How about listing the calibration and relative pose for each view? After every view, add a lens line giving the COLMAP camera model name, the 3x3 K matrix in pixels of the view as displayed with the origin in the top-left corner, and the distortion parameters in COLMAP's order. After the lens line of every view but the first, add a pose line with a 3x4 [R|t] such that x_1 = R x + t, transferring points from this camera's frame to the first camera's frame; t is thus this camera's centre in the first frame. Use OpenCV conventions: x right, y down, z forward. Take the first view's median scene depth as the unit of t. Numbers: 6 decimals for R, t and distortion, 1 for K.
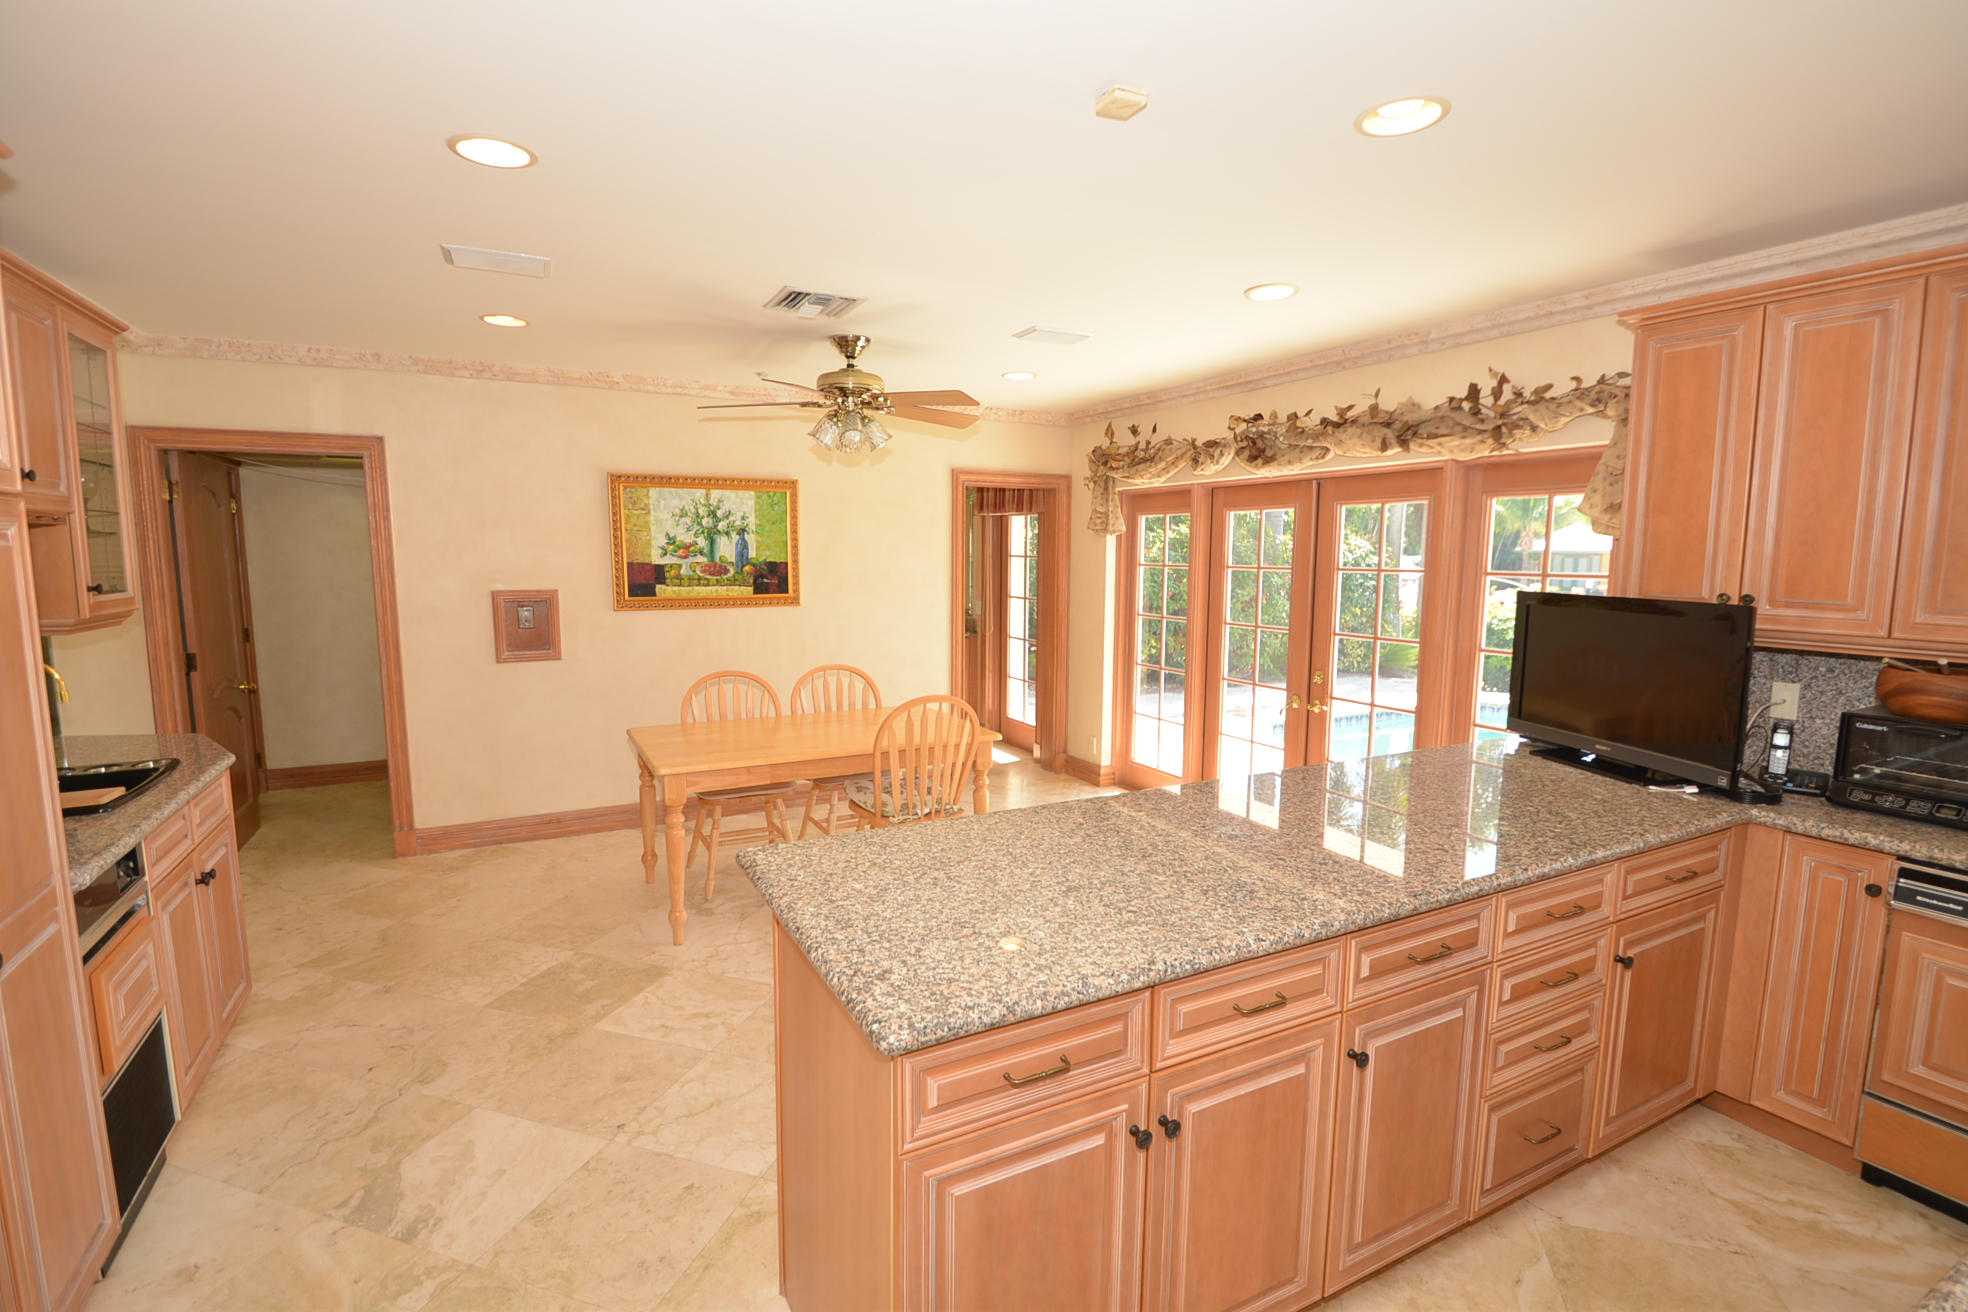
lens RADIAL K [[871.6, 0, 962.2], [0, 871.6, 654.1], [0, 0, 1]] dist [0.005436, -0.012431]
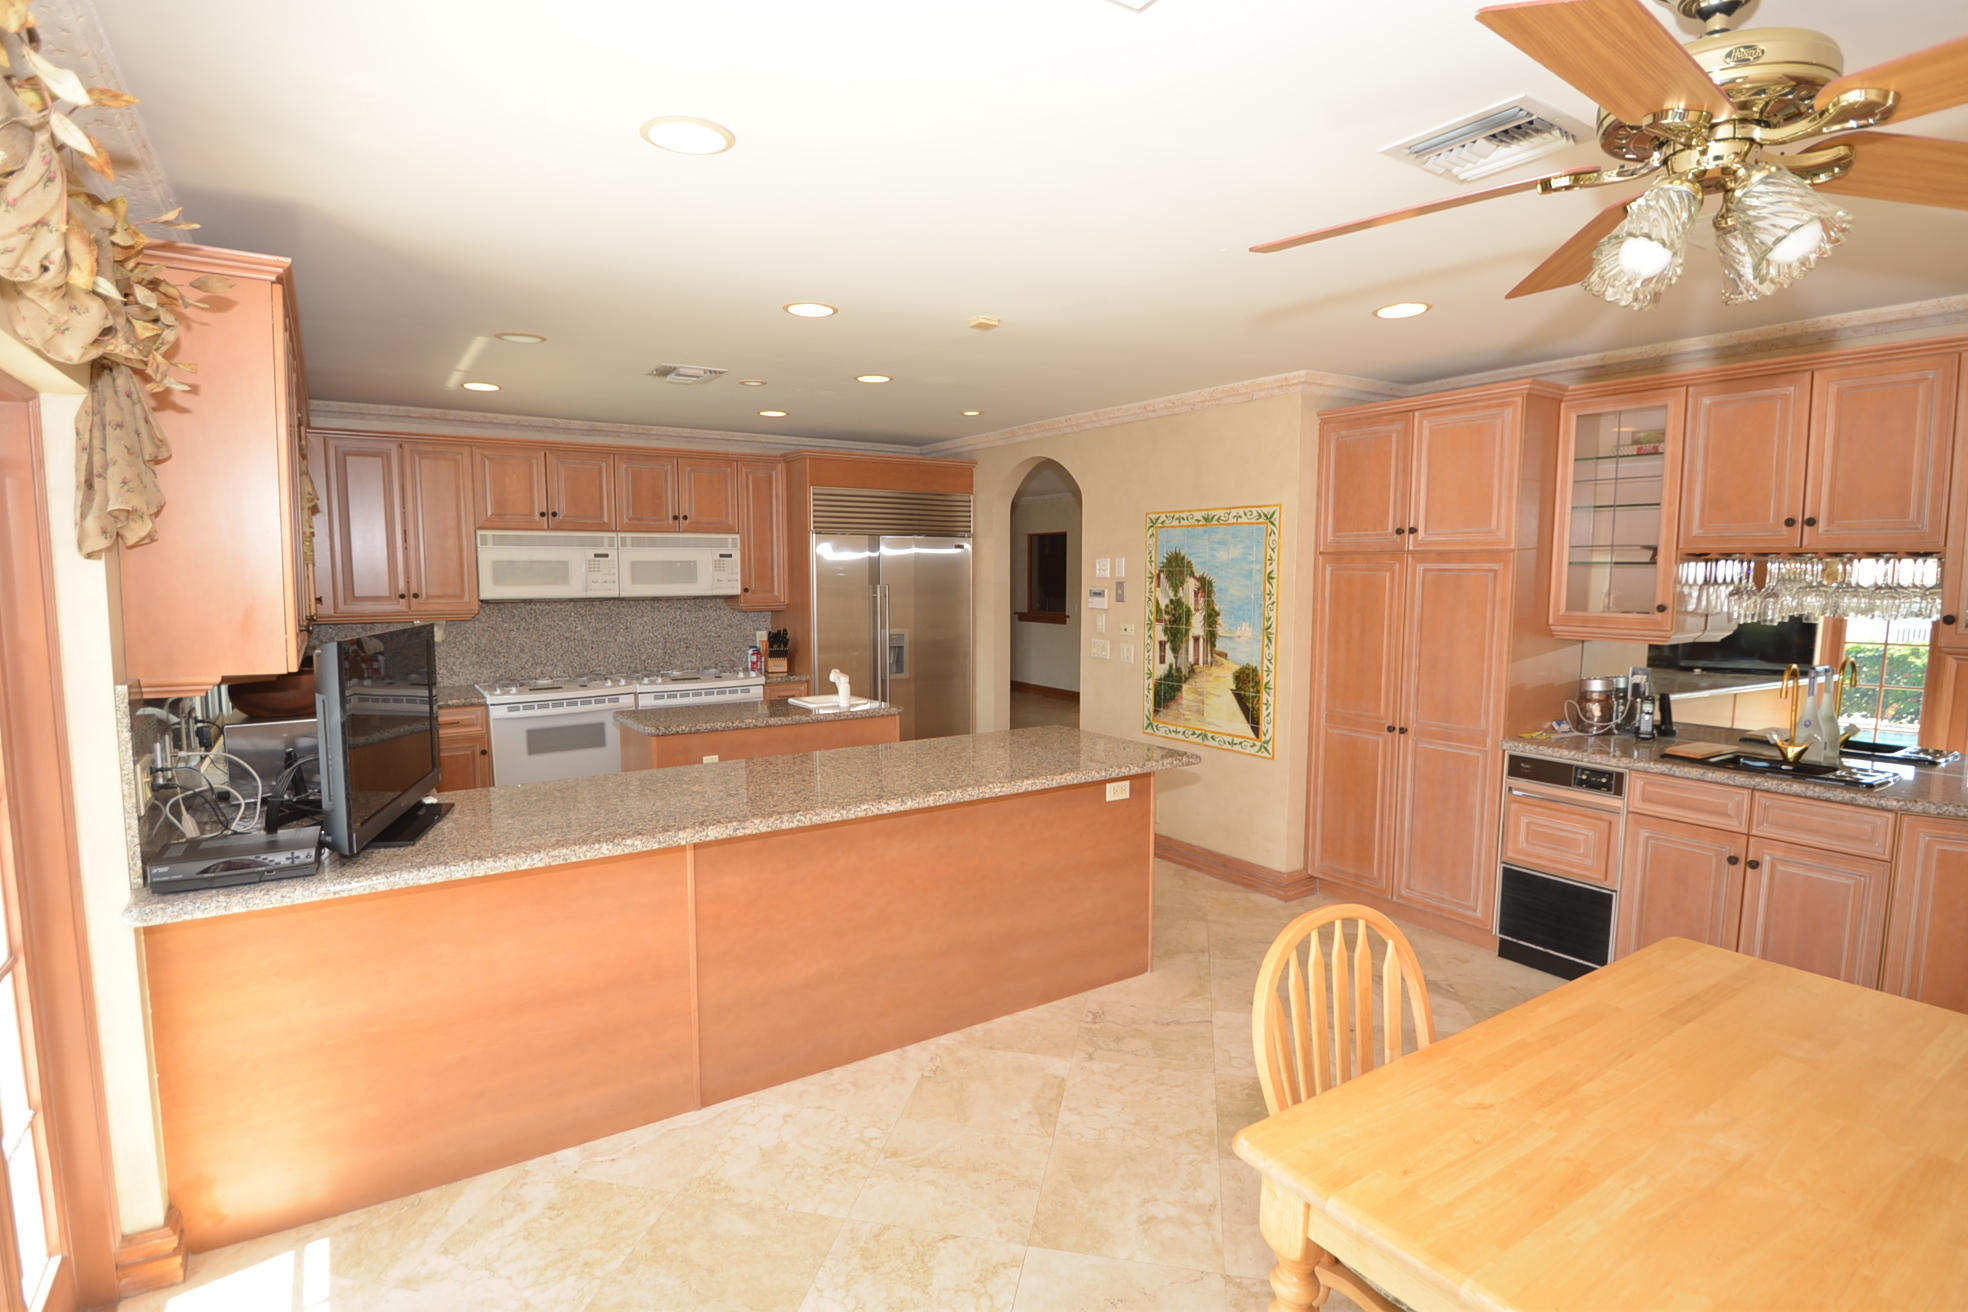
lens RADIAL K [[994.9, 0, 948.3], [0, 994.9, 672.6], [0, 0, 1]] dist [-0.009548, -0.011287]
pose [[-0.996055, 0.006363, -0.088505, 0.393029], [-0.013499, 0.974949, 0.222017, -0.345868], [0.087700, 0.222336, -0.971018, 2.776417]]
